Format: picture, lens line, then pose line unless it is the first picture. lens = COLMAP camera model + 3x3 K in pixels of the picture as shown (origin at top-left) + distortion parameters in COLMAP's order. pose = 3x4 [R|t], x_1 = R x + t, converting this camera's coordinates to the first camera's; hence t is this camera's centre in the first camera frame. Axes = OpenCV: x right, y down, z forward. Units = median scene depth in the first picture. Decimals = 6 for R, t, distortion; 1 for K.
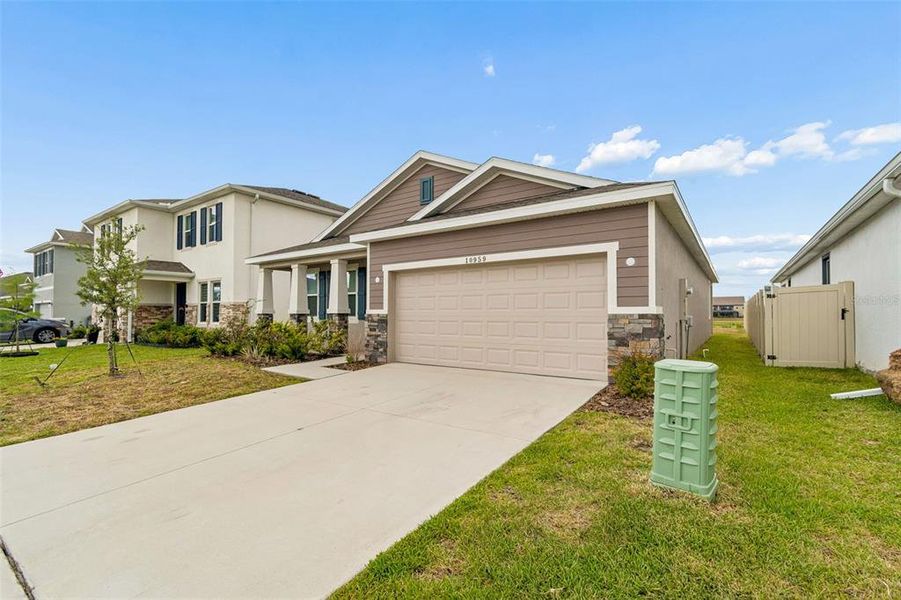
lens RADIAL K [[401.3, 0, 450.5], [0, 401.3, 300.0], [0, 0, 1]] dist [0.000907, 0.000145]
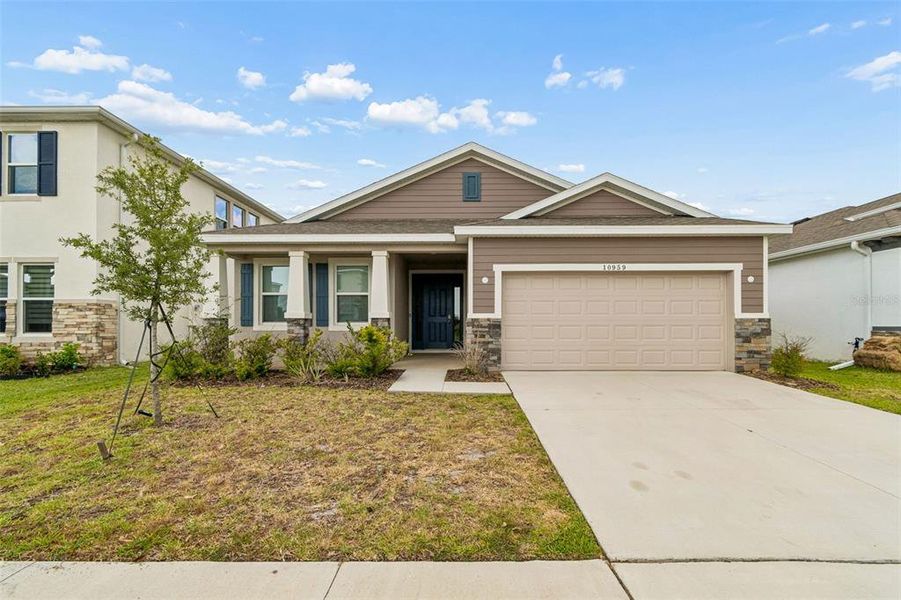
lens RADIAL K [[409.7, 0, 450.5], [0, 409.7, 316.8], [0, 0, 1]] dist [0.001207, 0.000133]
pose [[0.825214, 0.010542, 0.564722, -0.777773], [-0.019703, 0.999755, 0.010128, 0.024163], [-0.564477, -0.019484, 0.825219, 0.296141]]
